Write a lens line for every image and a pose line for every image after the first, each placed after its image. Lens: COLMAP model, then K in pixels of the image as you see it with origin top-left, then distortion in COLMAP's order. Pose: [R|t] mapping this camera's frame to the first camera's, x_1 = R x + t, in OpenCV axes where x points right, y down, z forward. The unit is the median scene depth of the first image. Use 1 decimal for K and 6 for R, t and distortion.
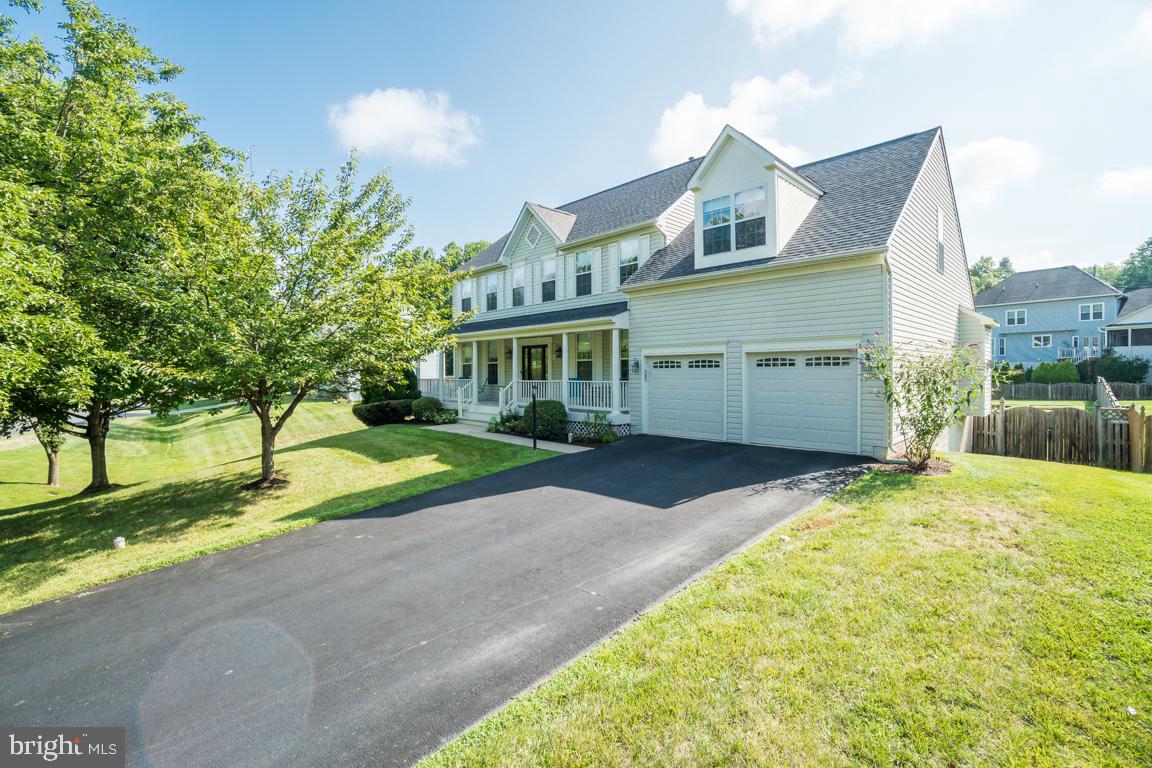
lens RADIAL K [[496.0, 0, 575.8], [0, 496.0, 378.2], [0, 0, 1]] dist [-0.039816, 0.000115]
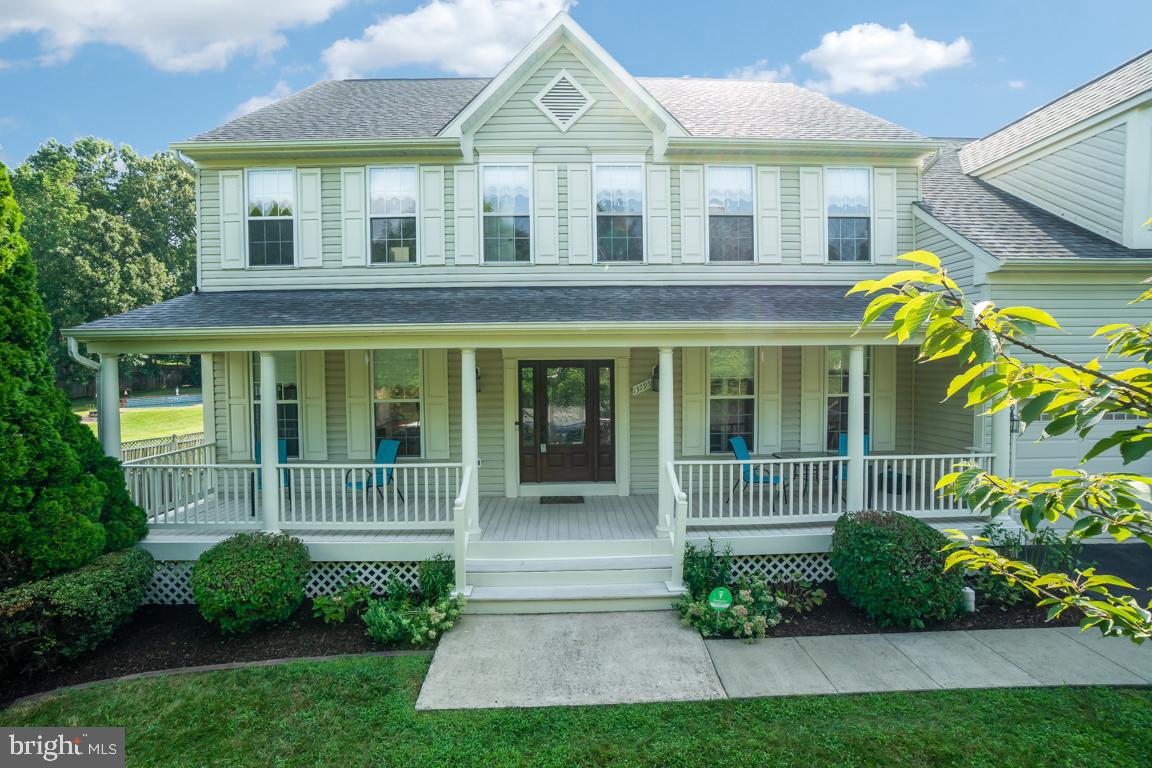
lens RADIAL K [[496.0, 0, 575.8], [0, 496.0, 378.2], [0, 0, 1]] dist [-0.039816, 0.000115]
pose [[0.684965, -0.020010, 0.728302, -0.397969], [0.011991, 0.999797, 0.016192, -0.058321], [-0.728478, -0.002358, 0.685065, 0.721685]]
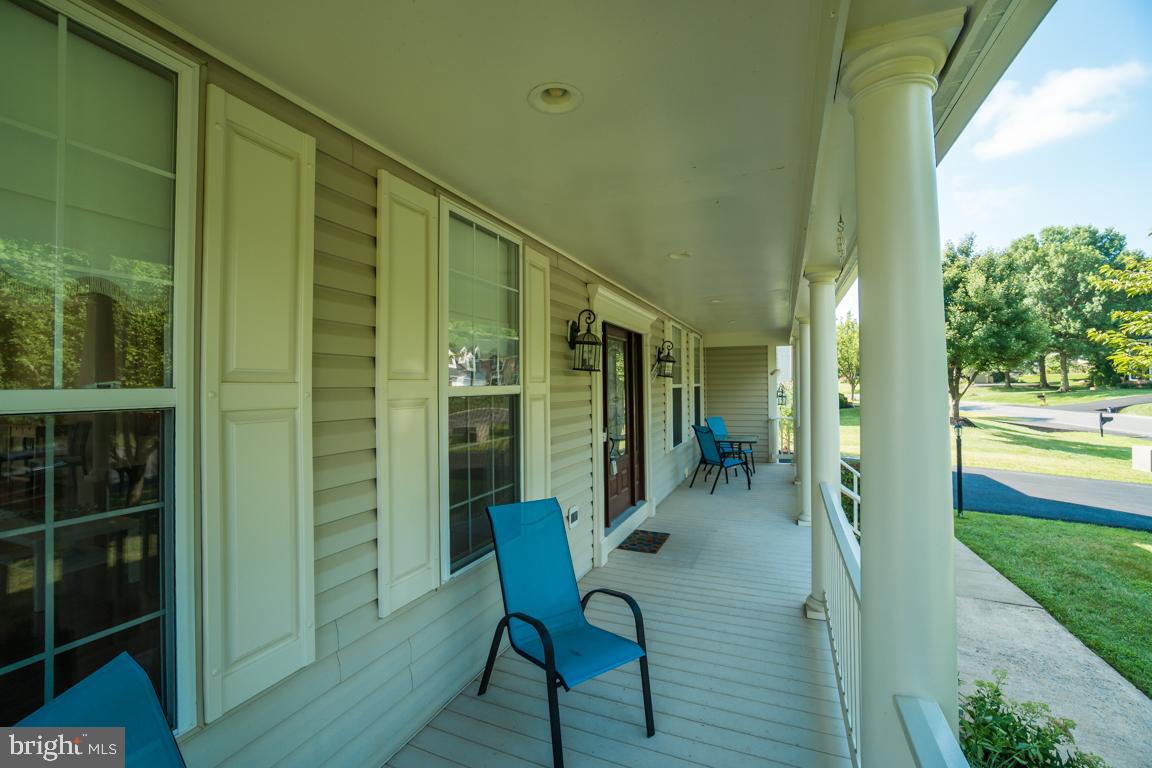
lens RADIAL K [[504.8, 0, 571.9], [0, 504.8, 369.9], [0, 0, 1]] dist [-0.026569, 0.000584]
pose [[-0.380043, 0.040208, 0.924094, -0.346011], [0.023573, 0.999151, -0.033779, -0.033989], [-0.924668, 0.008946, -0.380669, 1.166794]]
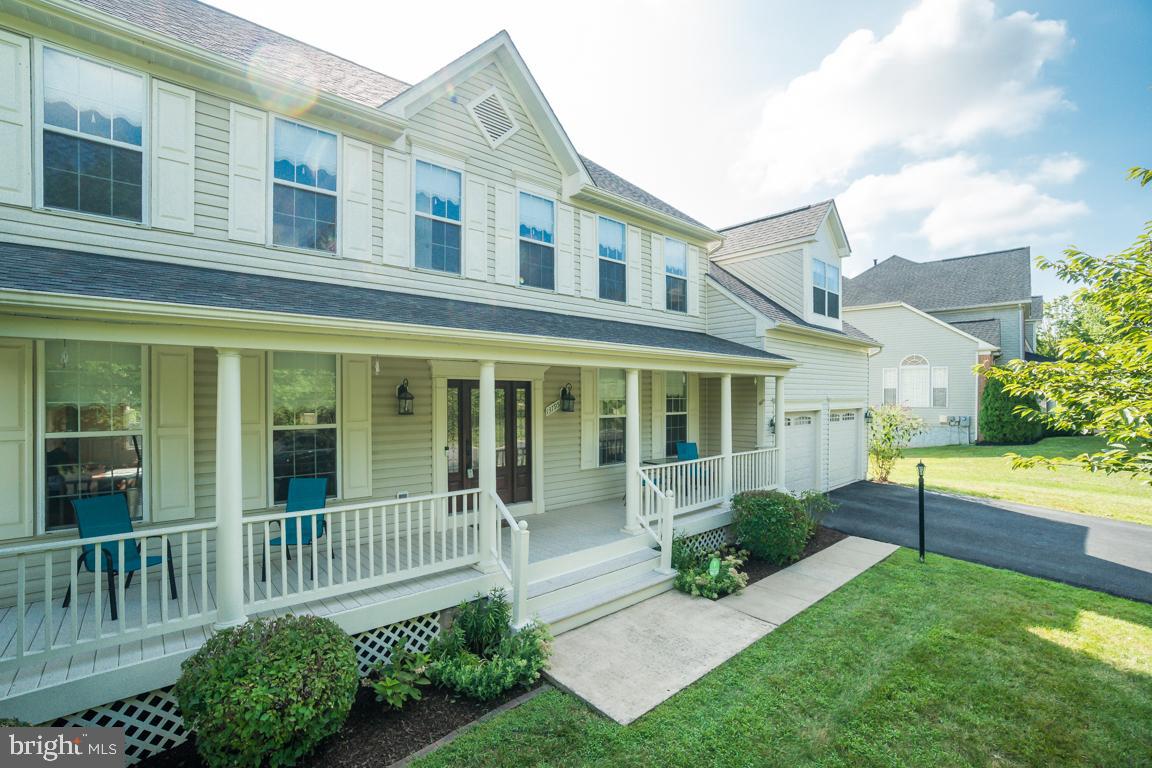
lens RADIAL K [[511.3, 0, 558.9], [0, 511.3, 395.4], [0, 0, 1]] dist [-0.028468, 0.000423]
pose [[0.075710, 0.013945, 0.997032, -0.517513], [0.013599, 0.999795, -0.015016, -0.047110], [-0.997037, 0.014696, 0.075505, 0.937429]]
